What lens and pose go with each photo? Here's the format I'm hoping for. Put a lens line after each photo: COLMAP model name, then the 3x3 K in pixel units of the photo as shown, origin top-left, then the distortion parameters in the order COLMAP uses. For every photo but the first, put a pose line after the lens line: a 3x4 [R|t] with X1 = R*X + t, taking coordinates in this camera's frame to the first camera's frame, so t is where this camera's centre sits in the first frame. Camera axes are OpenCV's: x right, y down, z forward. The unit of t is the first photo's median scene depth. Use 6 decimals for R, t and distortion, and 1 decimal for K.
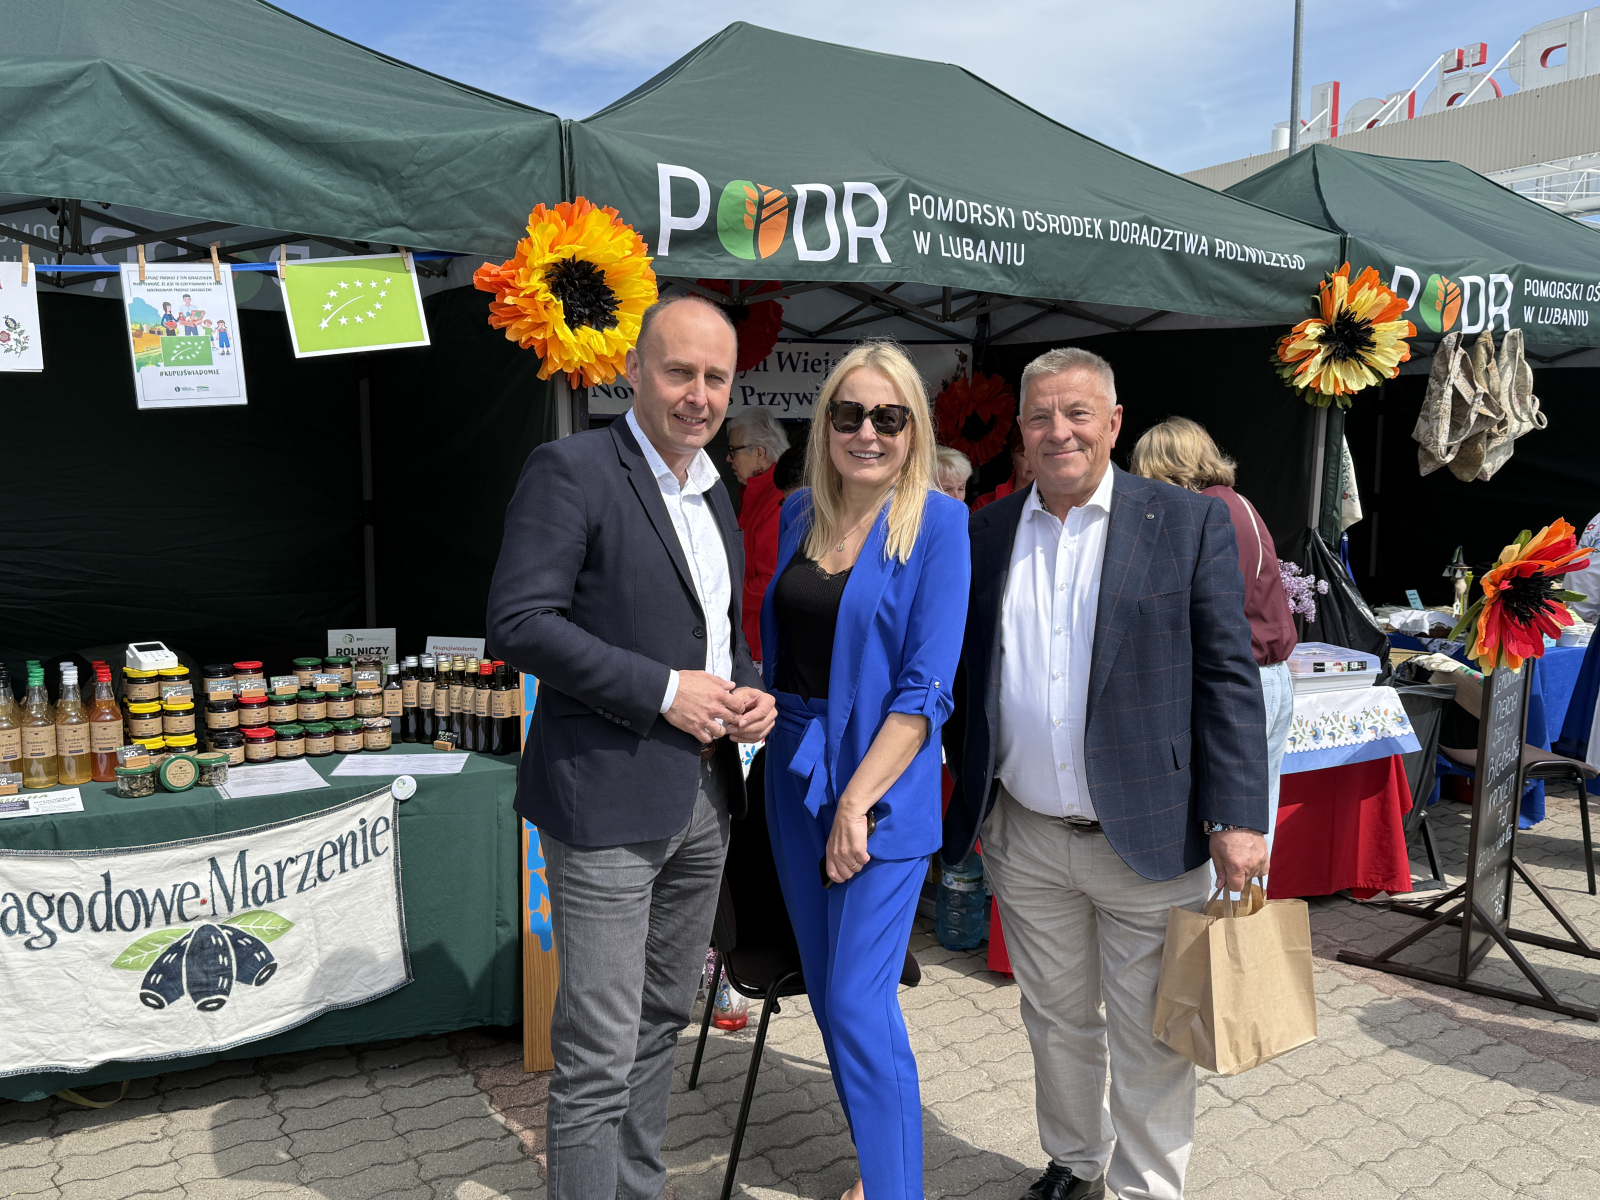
lens RADIAL K [[1305.4, 0, 800.0], [0, 1305.4, 600.0], [0, 0, 1]] dist [0.328804, -0.000025]
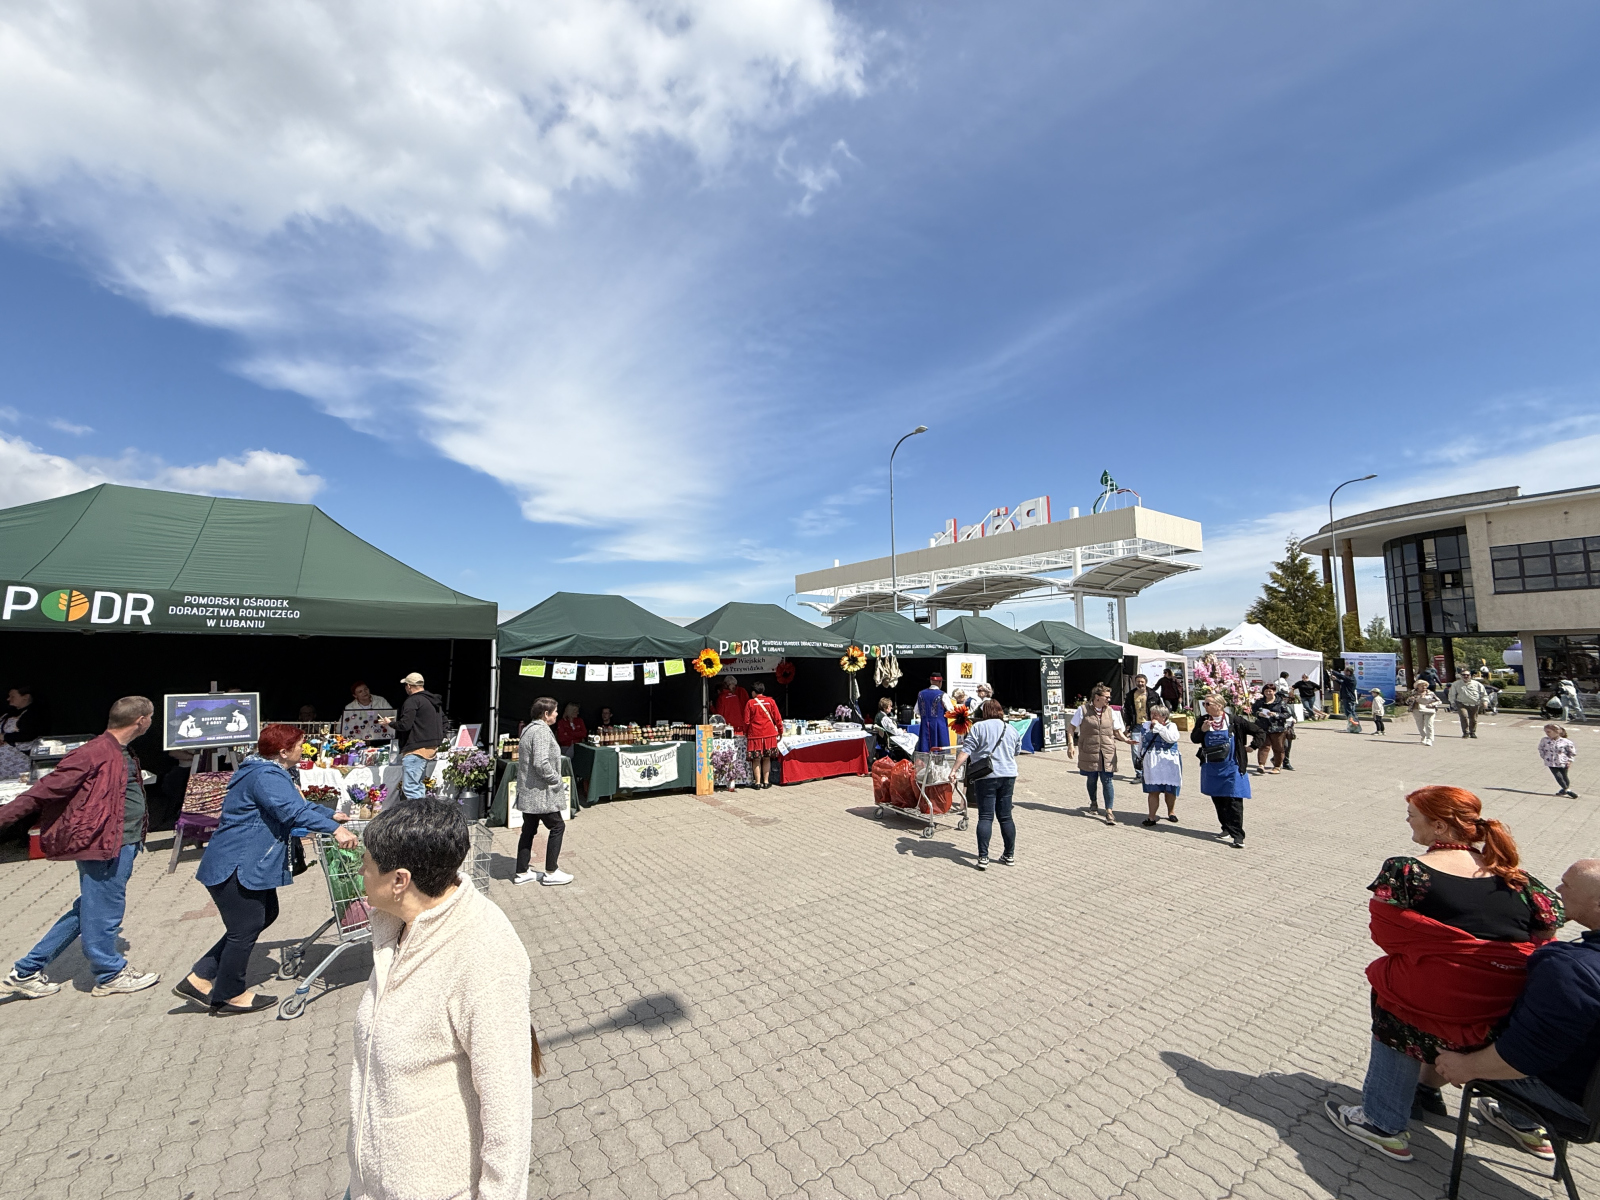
lens RADIAL K [[636.2, 0, 800.0], [0, 636.2, 600.0], [0, 0, 1]] dist [0.000240, 0.000006]
pose [[0.995695, -0.002712, 0.092646, -0.010034], [0.021760, 0.978474, -0.205220, 0.092231], [-0.090095, 0.206353, 0.974321, -1.801803]]
